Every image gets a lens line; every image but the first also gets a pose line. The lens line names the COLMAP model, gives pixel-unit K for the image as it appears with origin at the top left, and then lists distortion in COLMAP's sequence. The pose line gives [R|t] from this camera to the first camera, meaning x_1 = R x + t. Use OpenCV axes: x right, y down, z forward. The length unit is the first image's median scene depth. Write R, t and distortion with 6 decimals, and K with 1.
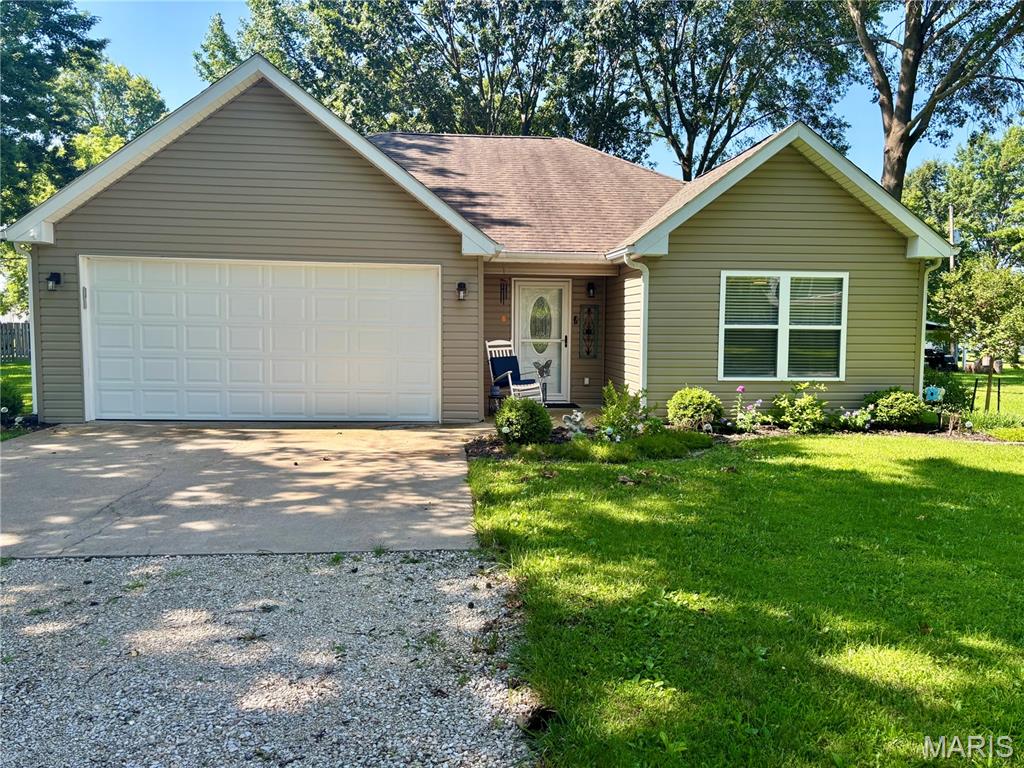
lens RADIAL K [[795.0, 0, 512.0], [0, 795.0, 384.0], [0, 0, 1]] dist [0.077068, -0.096590]
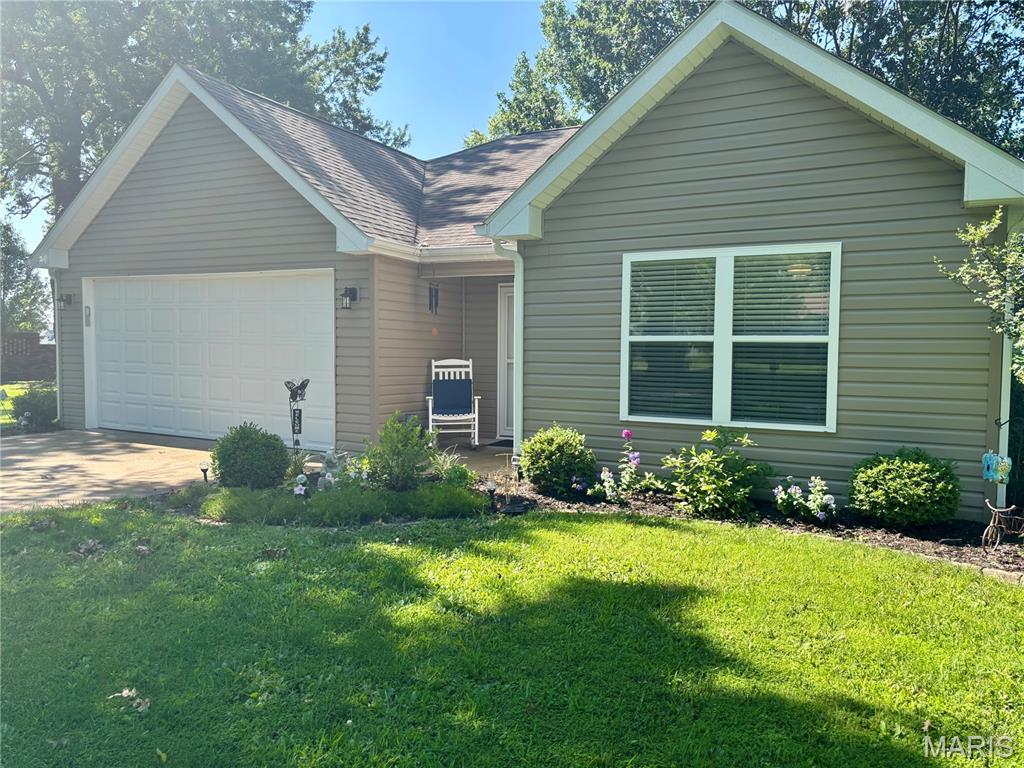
lens RADIAL K [[795.0, 0, 512.0], [0, 795.0, 384.0], [0, 0, 1]] dist [0.077068, -0.096590]
pose [[0.827020, 0.024479, -0.561639, 0.553500], [-0.046398, 0.998615, -0.024797, -0.013669], [0.560254, 0.046567, 0.827011, 0.406741]]
